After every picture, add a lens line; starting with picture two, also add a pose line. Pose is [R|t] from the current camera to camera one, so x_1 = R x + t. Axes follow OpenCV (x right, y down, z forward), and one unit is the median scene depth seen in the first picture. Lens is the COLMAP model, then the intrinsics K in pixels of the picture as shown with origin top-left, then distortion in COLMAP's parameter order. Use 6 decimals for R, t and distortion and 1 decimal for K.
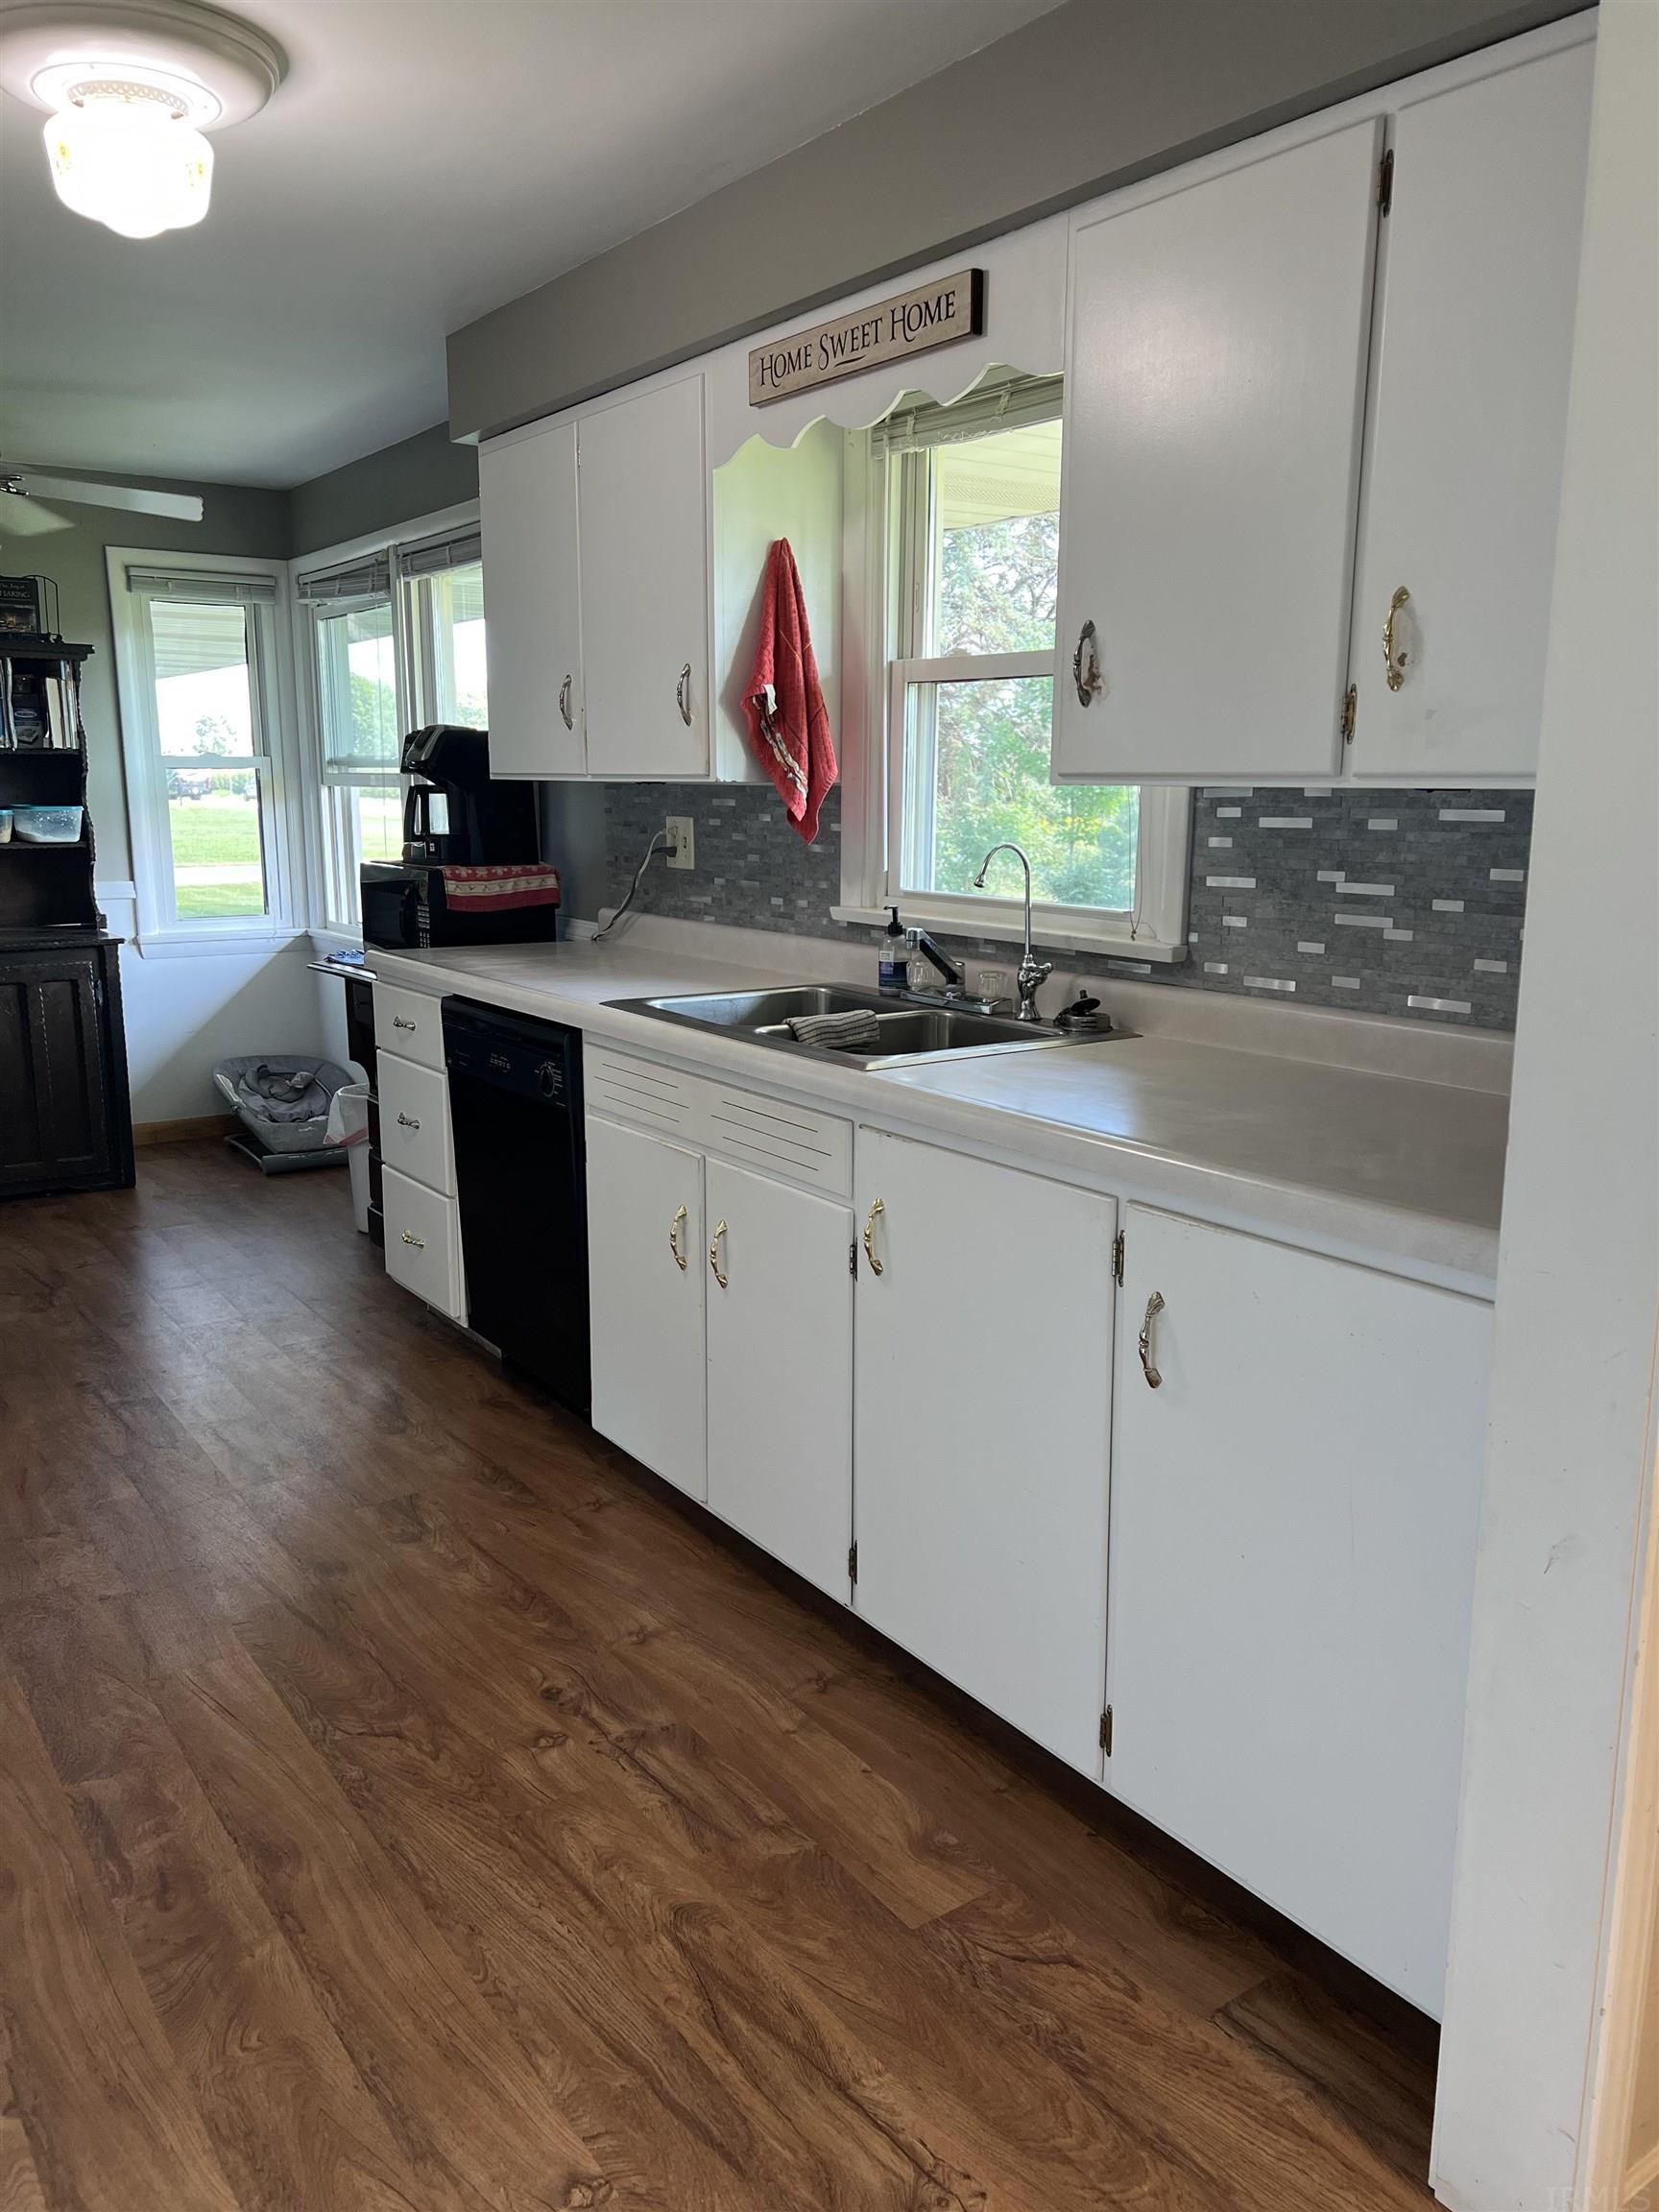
lens RADIAL K [[1678.0, 0, 820.0], [0, 1678.0, 1087.7], [0, 0, 1]] dist [0.073581, -0.077653]
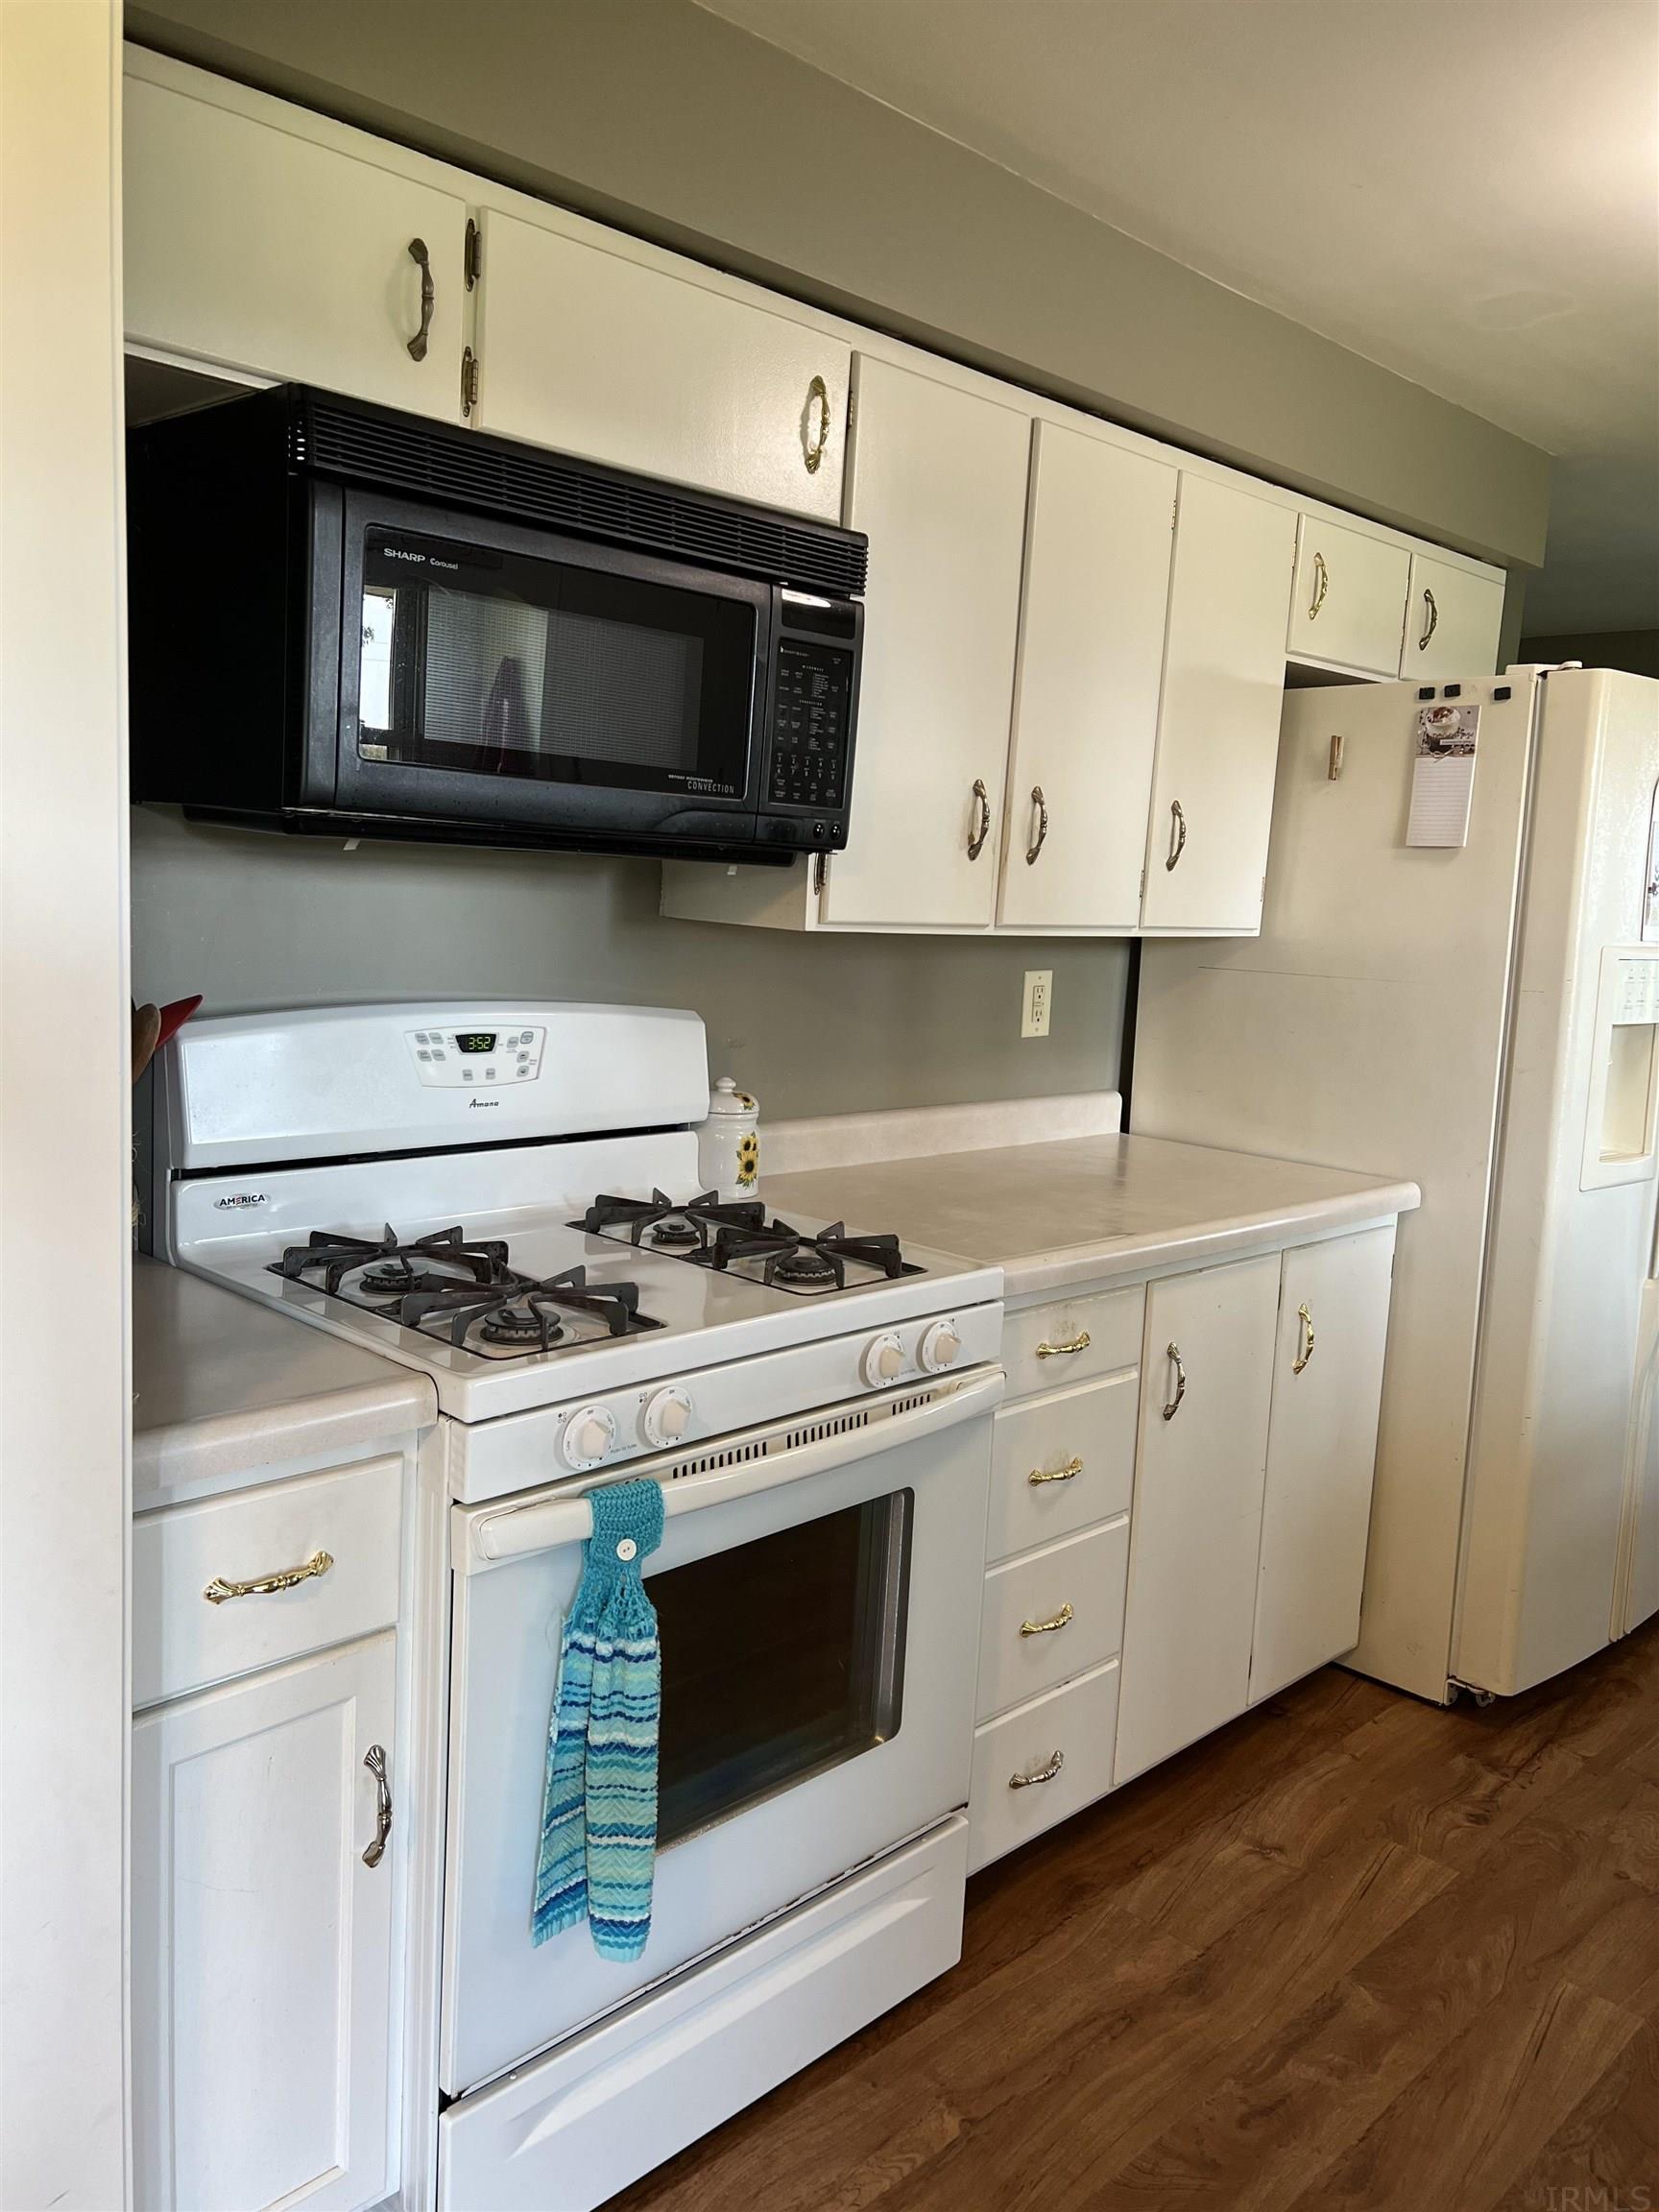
lens RADIAL K [[1678.0, 0, 824.6], [0, 1678.0, 1094.9], [0, 0, 1]] dist [0.073581, -0.077653]
pose [[0.171585, 0.135732, -0.975774, 0.147026], [-0.232291, 0.968111, 0.093819, -0.034861], [0.957392, 0.210565, 0.197643, 0.172035]]
